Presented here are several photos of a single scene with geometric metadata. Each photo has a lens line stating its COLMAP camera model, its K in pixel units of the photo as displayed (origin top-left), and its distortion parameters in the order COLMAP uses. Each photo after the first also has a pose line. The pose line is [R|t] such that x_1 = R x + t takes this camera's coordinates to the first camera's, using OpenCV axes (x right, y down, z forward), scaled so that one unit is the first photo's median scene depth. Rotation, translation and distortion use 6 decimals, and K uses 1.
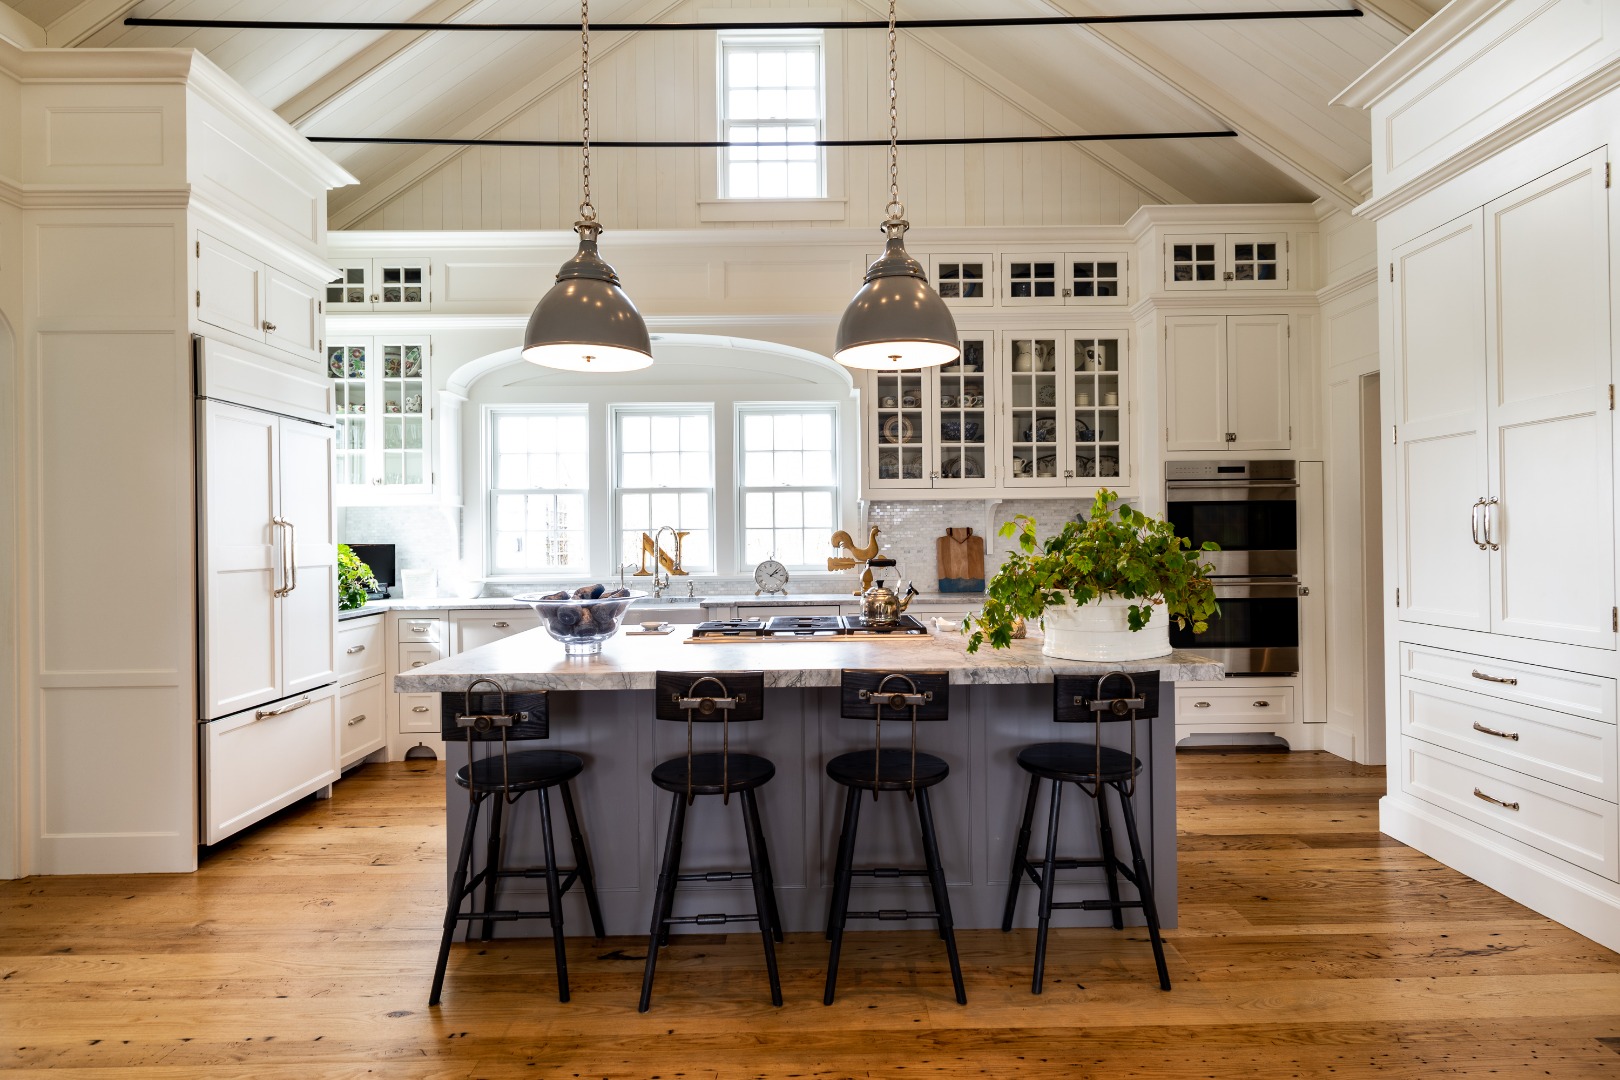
lens RADIAL K [[837.2, 0, 819.2], [0, 837.2, 535.5], [0, 0, 1]] dist [0.002506, 0.001361]
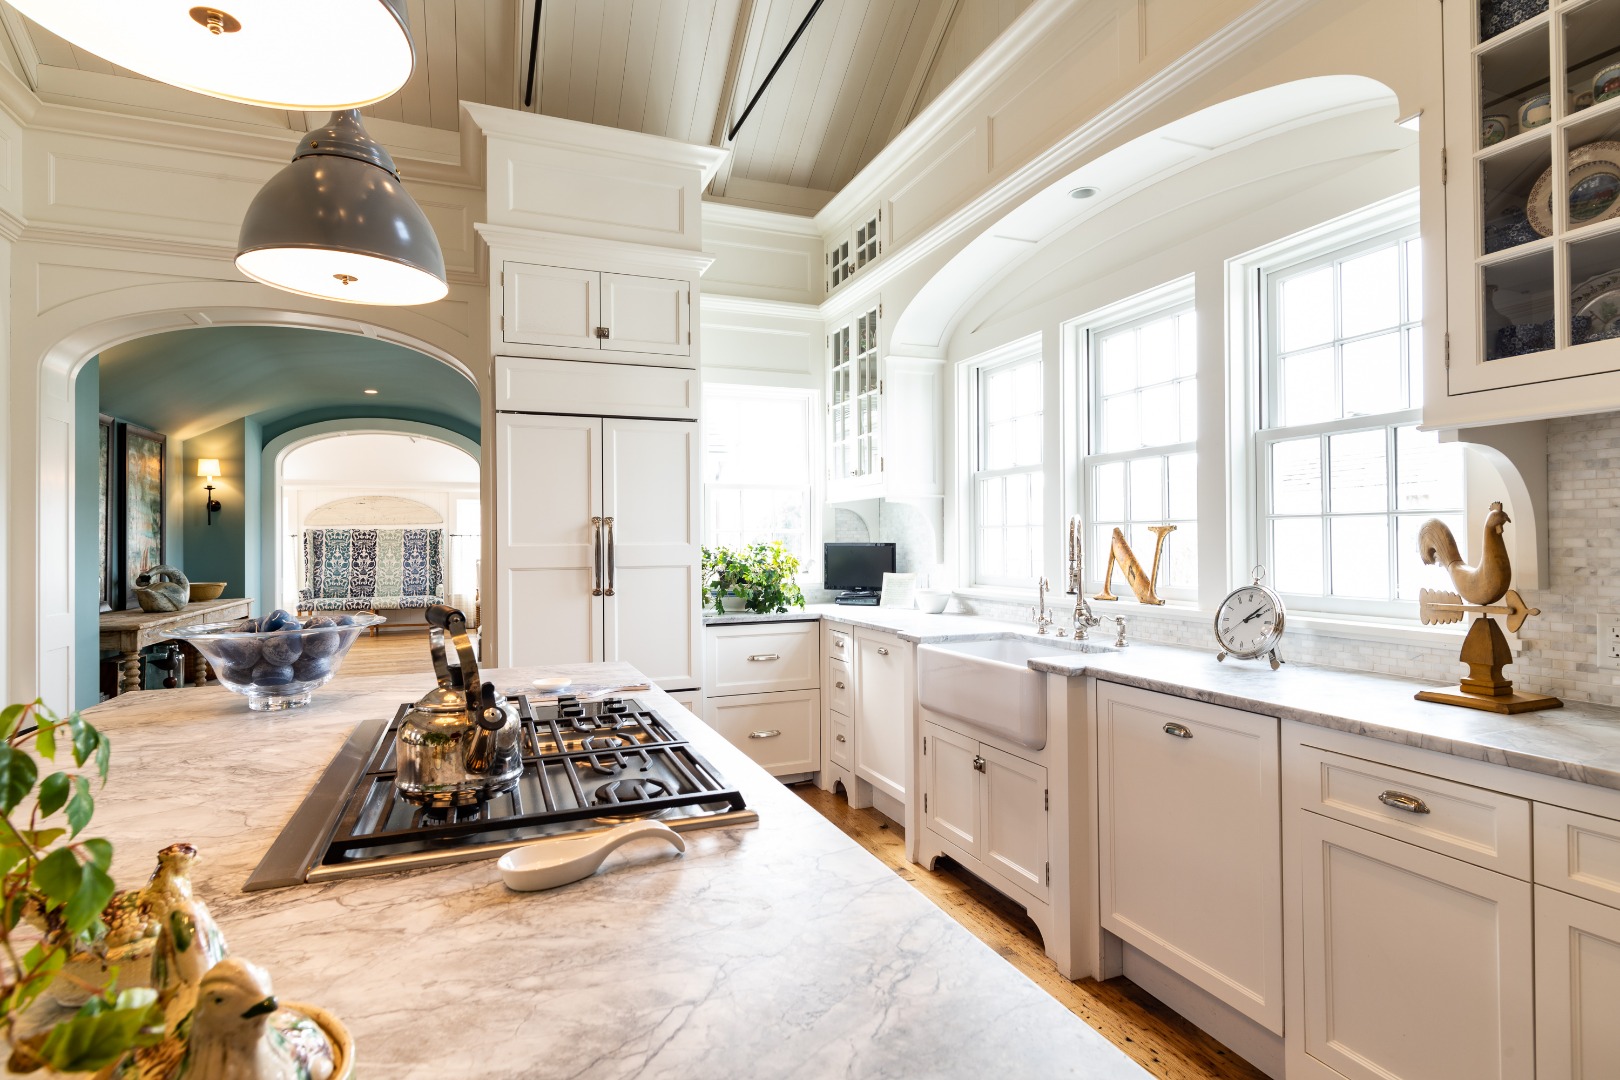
lens RADIAL K [[837.2, 0, 819.2], [0, 837.2, 535.5], [0, 0, 1]] dist [0.002506, 0.001361]
pose [[0.359519, 0.001376, -0.933137, 0.287546], [0.007367, 0.999964, 0.004313, -0.002122], [0.933109, -0.008425, 0.359496, 0.640667]]
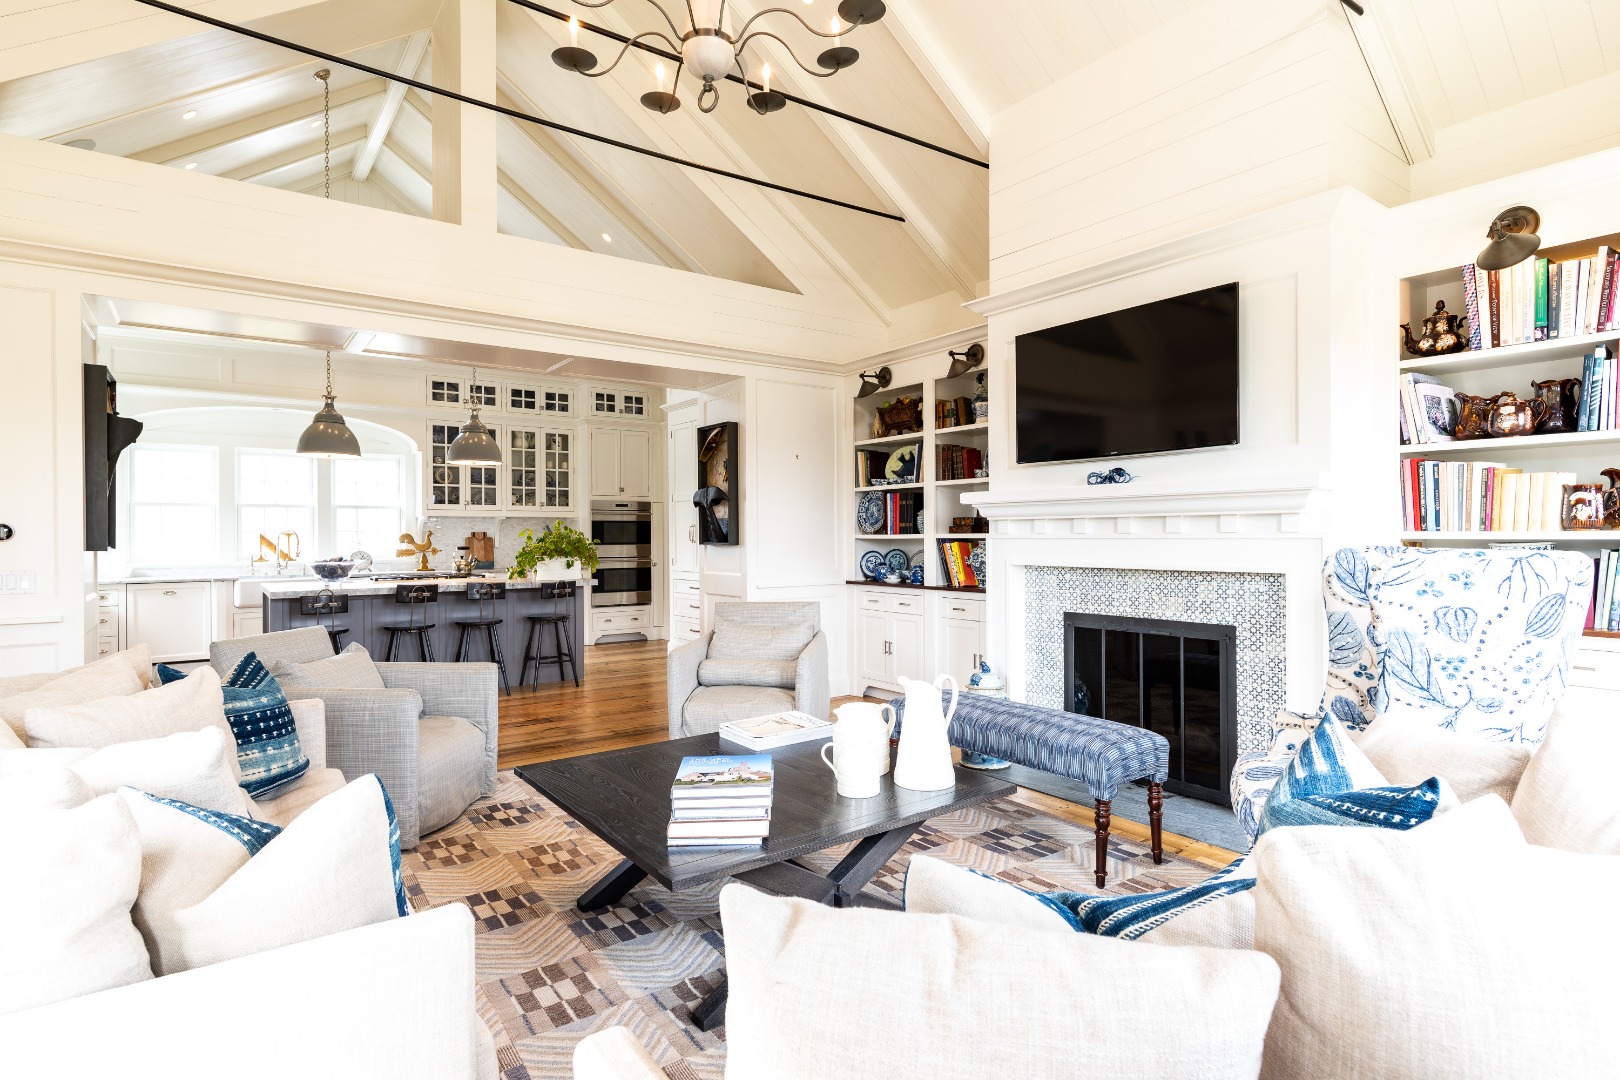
lens RADIAL K [[837.2, 0, 819.2], [0, 837.2, 535.5], [0, 0, 1]] dist [0.002506, 0.001361]
pose [[0.813122, 0.006540, 0.582057, -0.291589], [-0.005464, 0.999979, -0.003603, 0.000277], [-0.582068, -0.000251, 0.813140, -0.895535]]
